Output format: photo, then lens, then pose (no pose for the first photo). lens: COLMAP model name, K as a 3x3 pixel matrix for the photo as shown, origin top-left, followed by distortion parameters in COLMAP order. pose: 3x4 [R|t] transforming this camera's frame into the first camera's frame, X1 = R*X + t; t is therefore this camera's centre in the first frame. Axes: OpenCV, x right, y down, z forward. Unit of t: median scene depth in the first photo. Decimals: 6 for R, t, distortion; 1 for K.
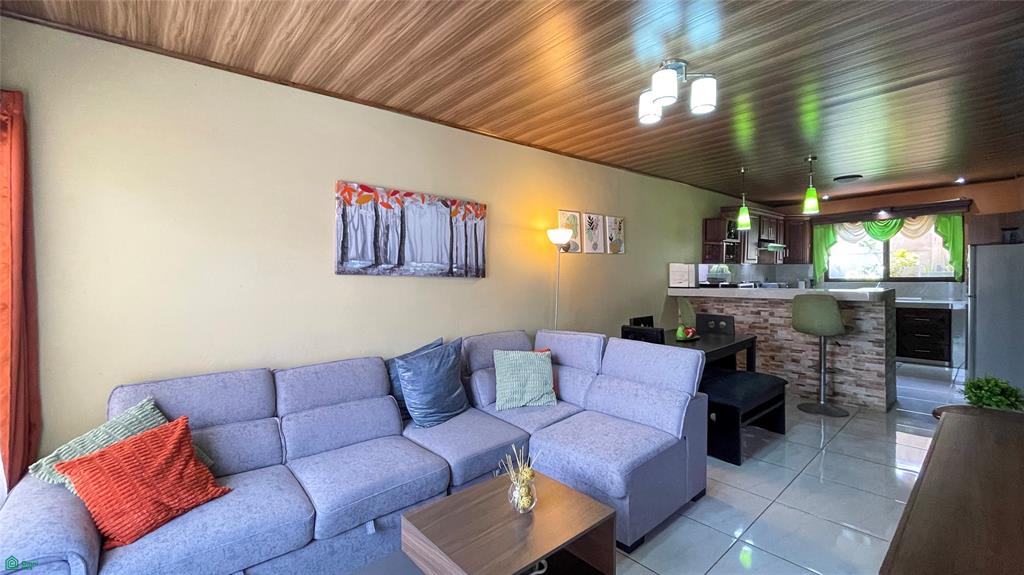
lens RADIAL K [[435.9, 0, 509.5], [0, 435.9, 281.1], [0, 0, 1]] dist [-0.000890, 0.000250]
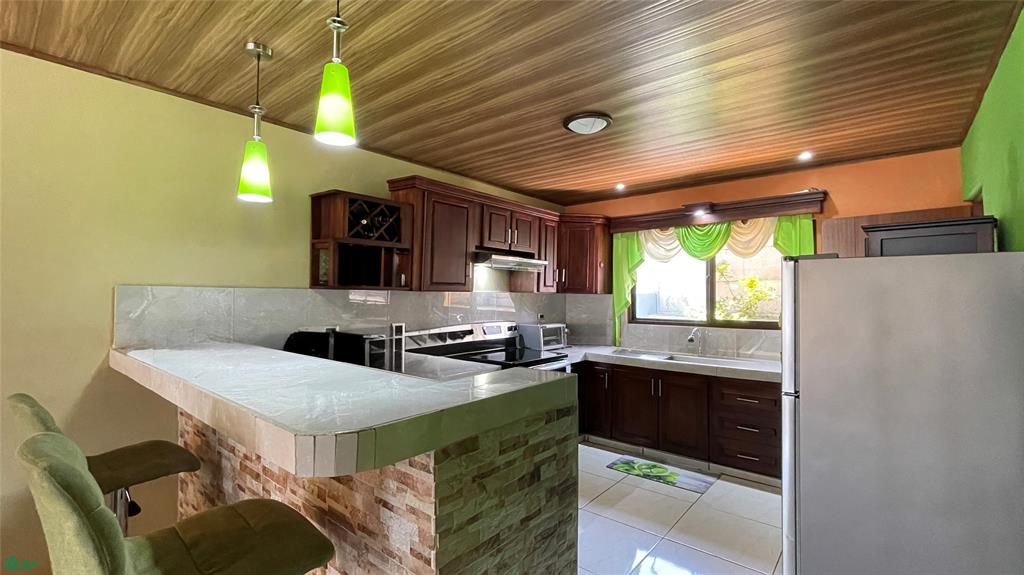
lens RADIAL K [[435.9, 0, 509.5], [0, 435.9, 281.1], [0, 0, 1]] dist [-0.000890, 0.000250]
pose [[0.990777, 0.028664, 0.132434, 0.500203], [-0.022066, 0.998453, -0.051028, -0.024141], [-0.133692, 0.047635, 0.989877, 0.425267]]
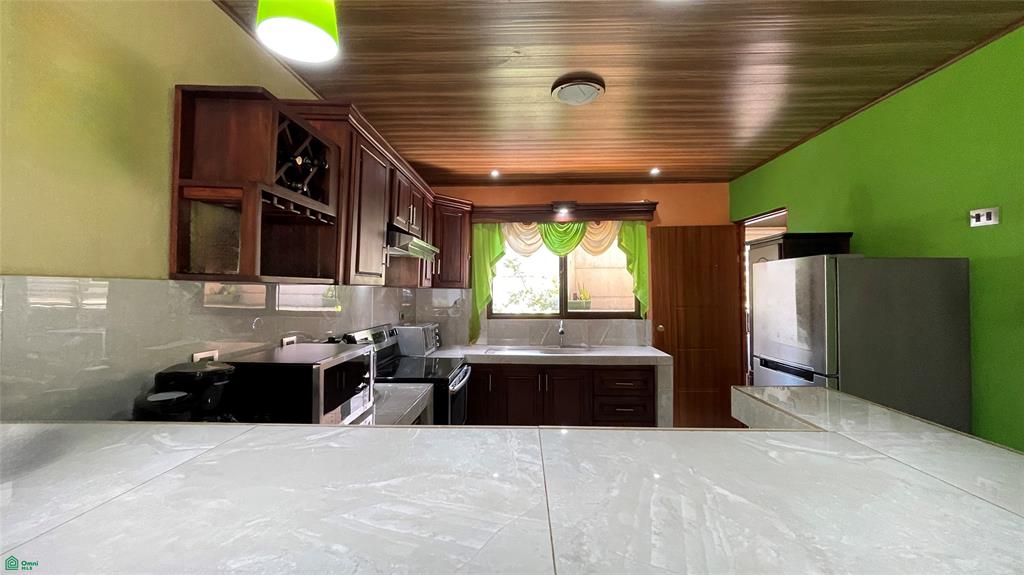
lens RADIAL K [[433.3, 0, 512.0], [0, 433.3, 287.5], [0, 0, 1]] dist [0.029259, 0.000044]
pose [[0.696767, 0.022458, 0.716946, 0.341088], [0.001490, 0.999462, -0.032756, -0.023593], [-0.717296, 0.023892, 0.696359, 0.599078]]
